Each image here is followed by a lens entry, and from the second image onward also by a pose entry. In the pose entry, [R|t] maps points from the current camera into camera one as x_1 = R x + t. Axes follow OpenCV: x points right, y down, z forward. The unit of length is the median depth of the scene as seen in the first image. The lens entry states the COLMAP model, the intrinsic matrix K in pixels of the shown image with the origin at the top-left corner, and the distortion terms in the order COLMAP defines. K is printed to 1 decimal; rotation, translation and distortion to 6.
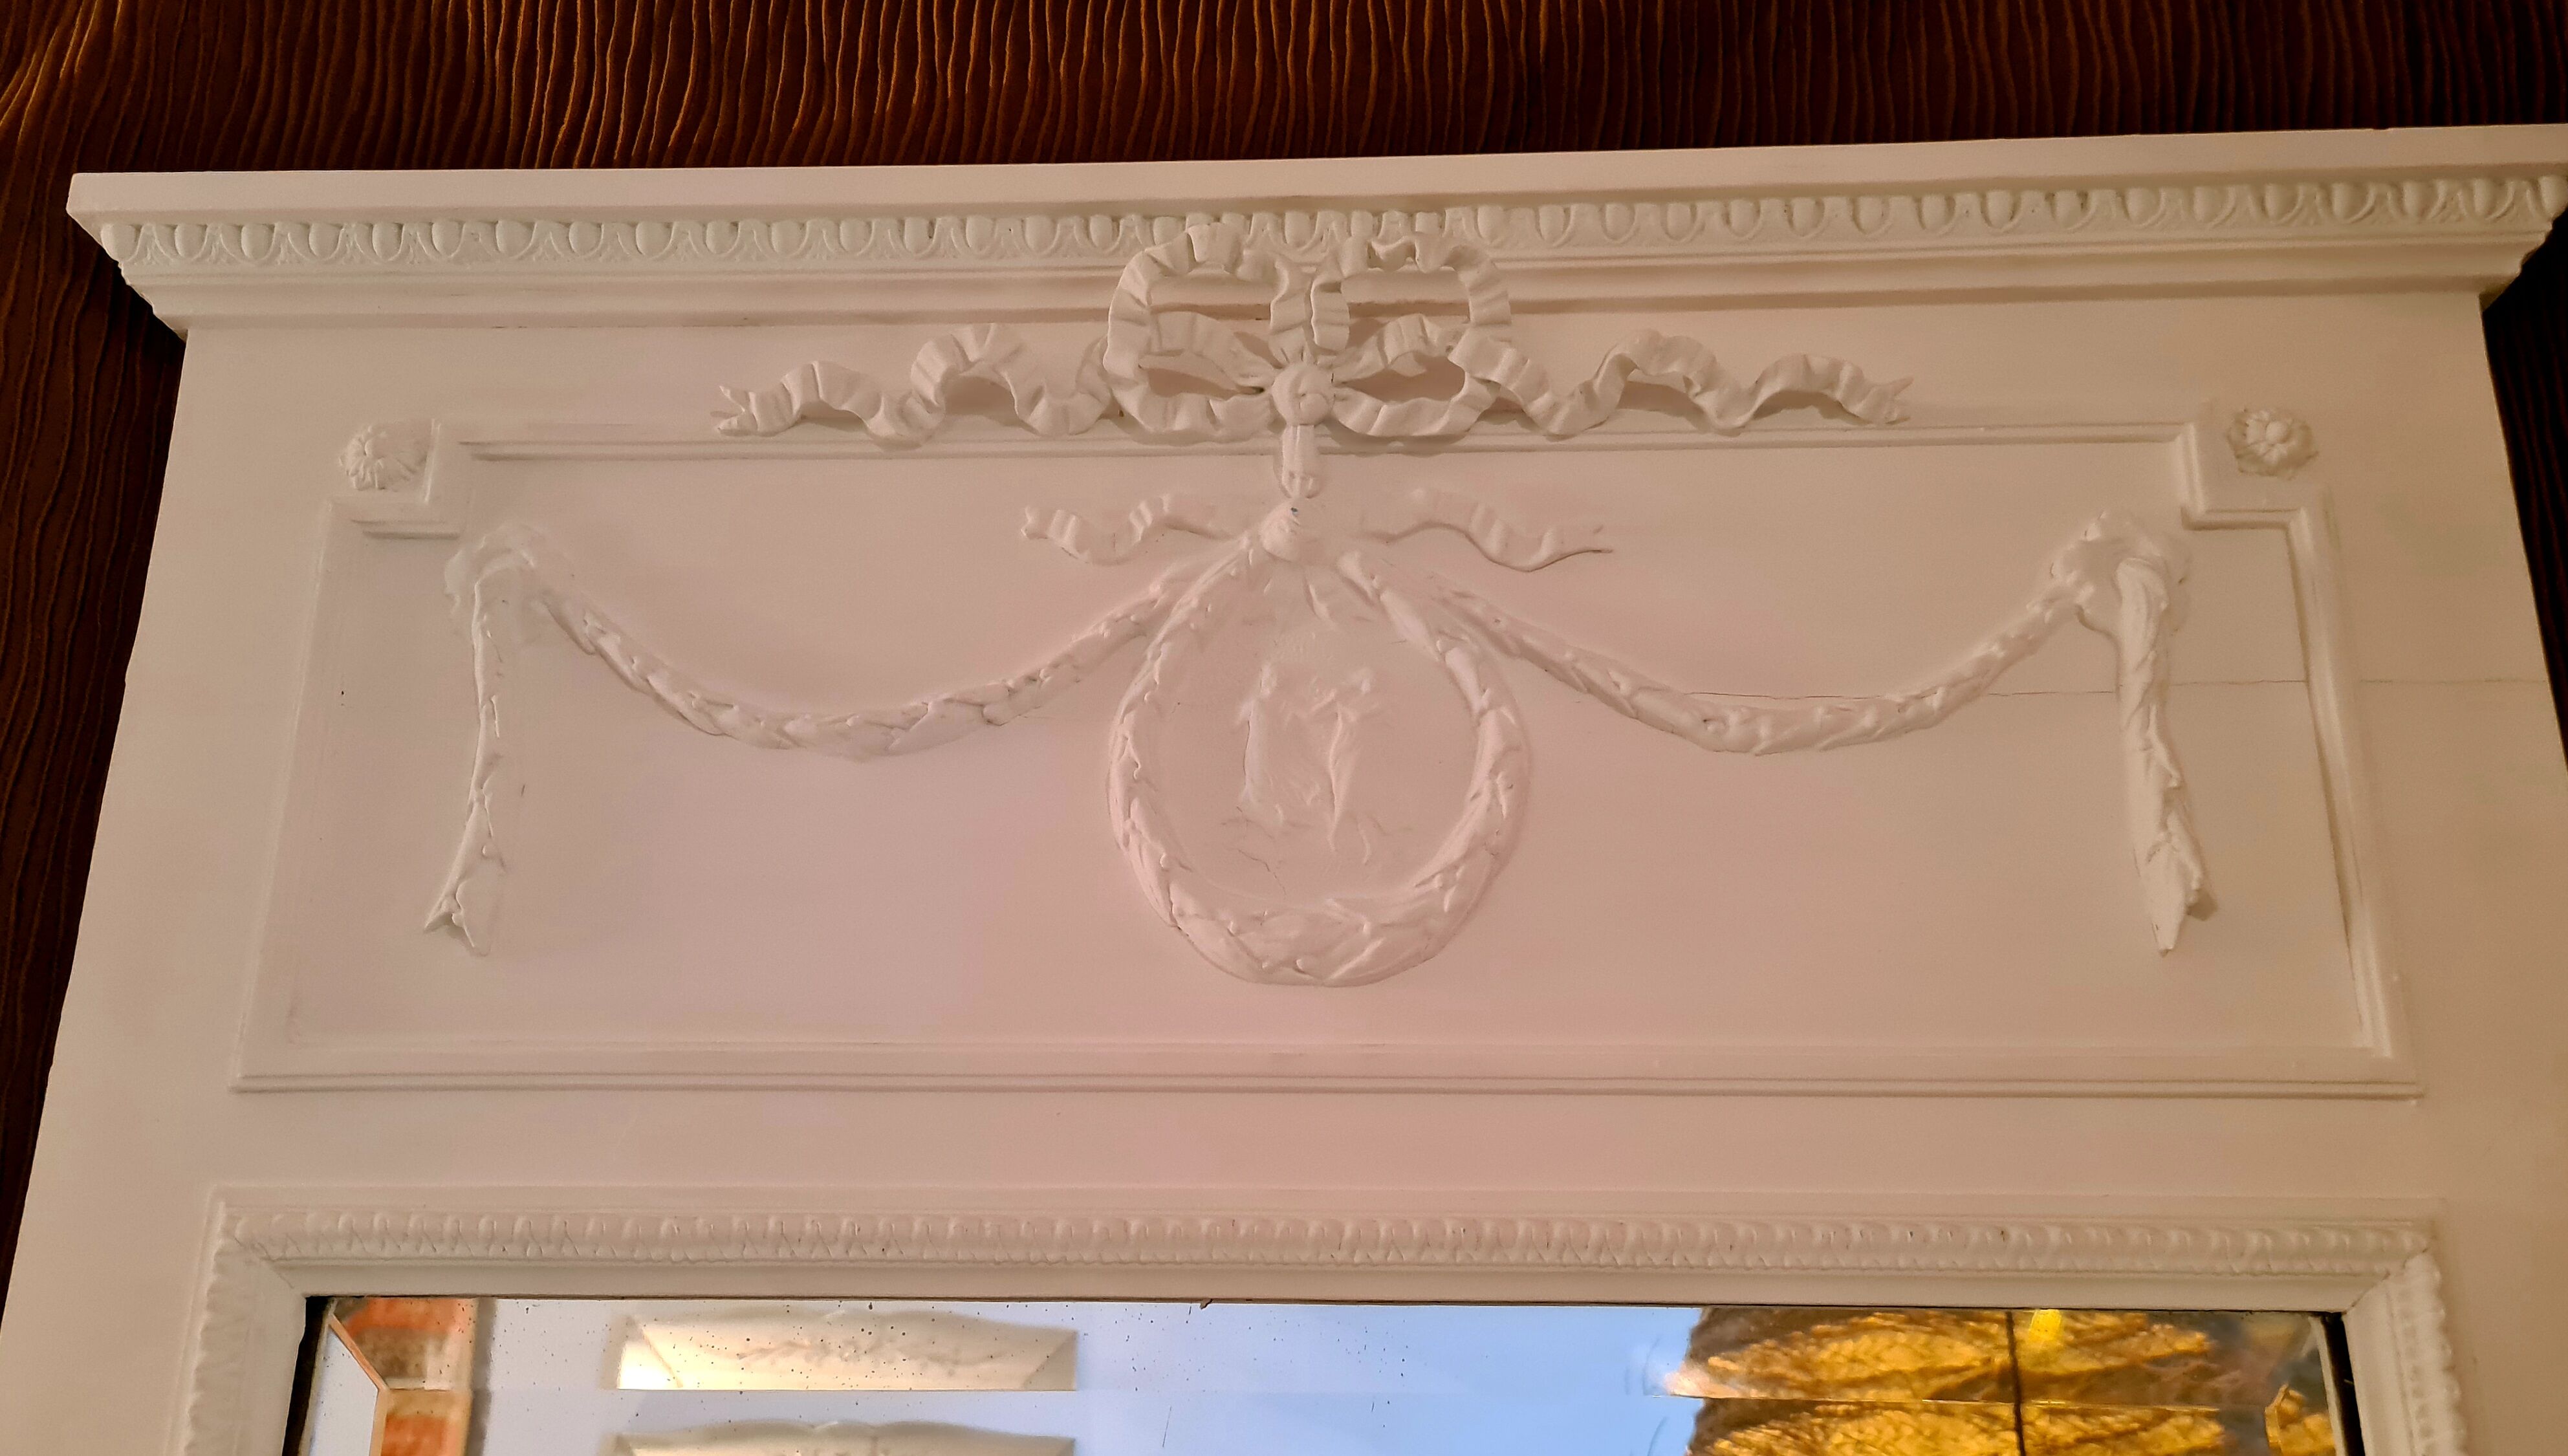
lens RADIAL K [[1989.4, 0, 1288.5], [0, 1989.4, 731.4], [0, 0, 1]] dist [0.027325, -0.010712]
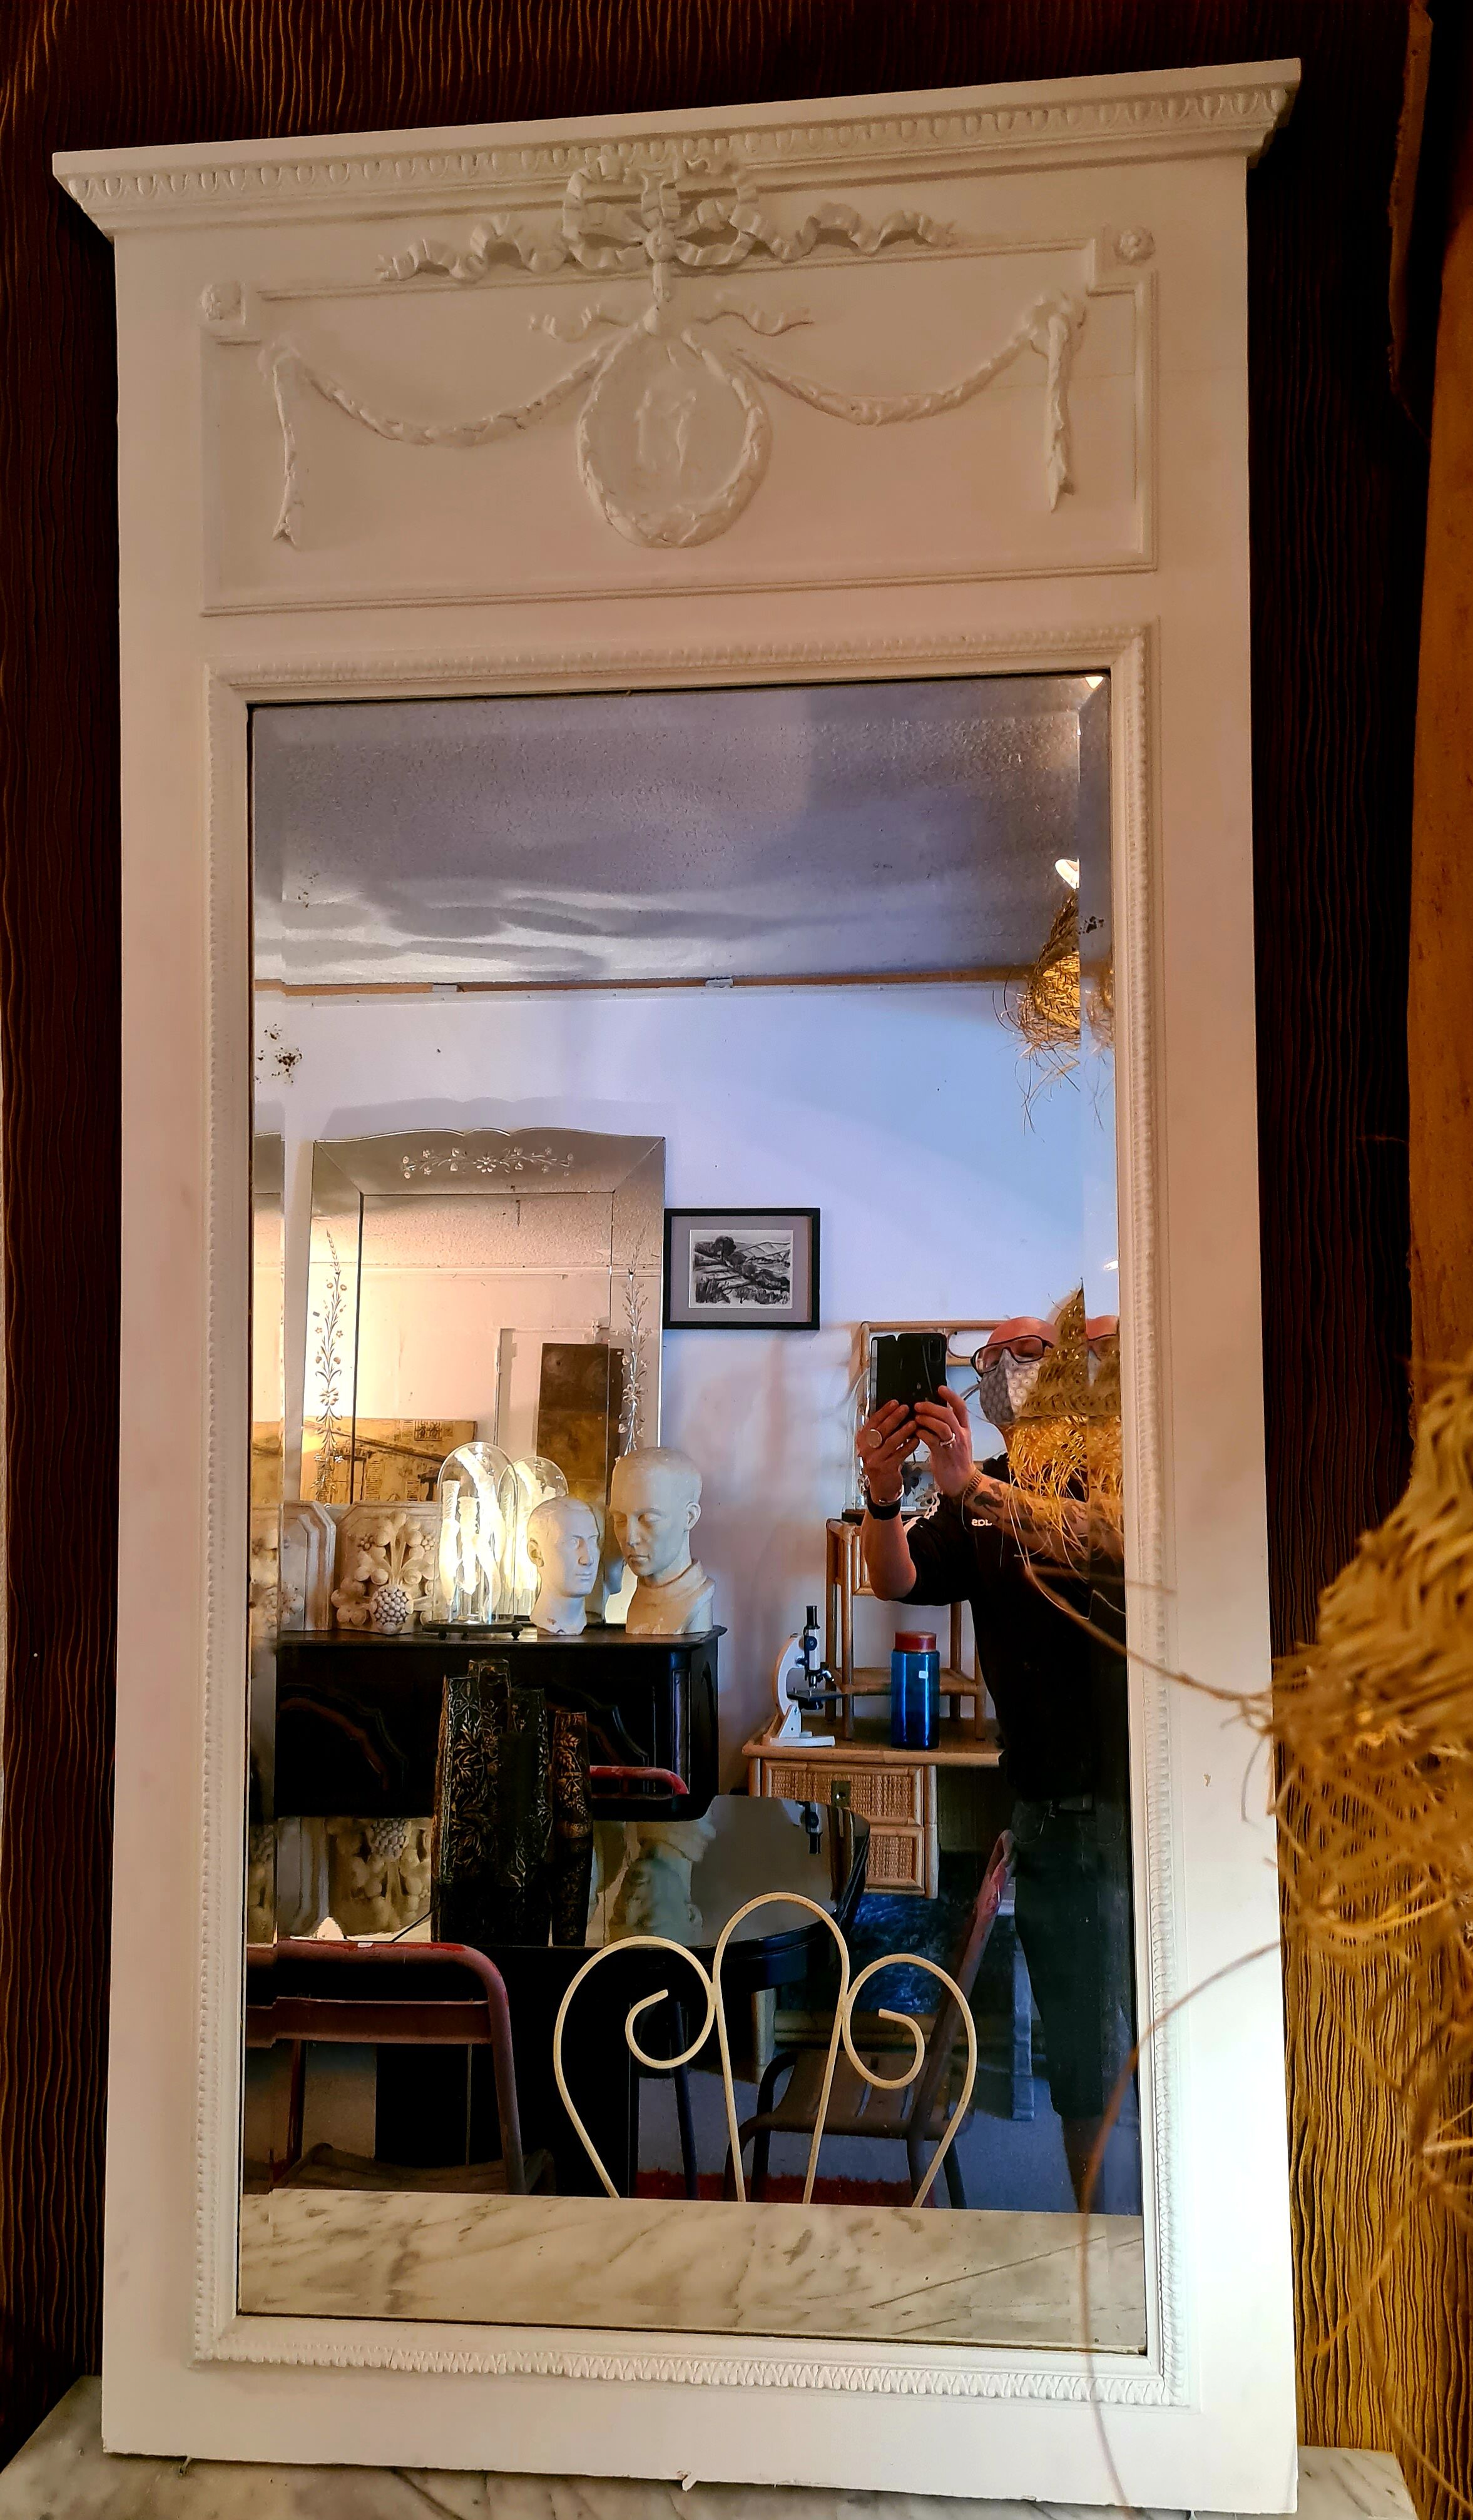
lens RADIAL K [[2151.6, 0, 767.6], [0, 2151.6, 1343.4], [0, 0, 1]] dist [0.036742, -0.029396]
pose [[0.996072, -0.007884, -0.088192, 0.306301], [0.035477, 0.948120, 0.315928, 0.201262], [0.081126, -0.317816, 0.944675, -1.455422]]
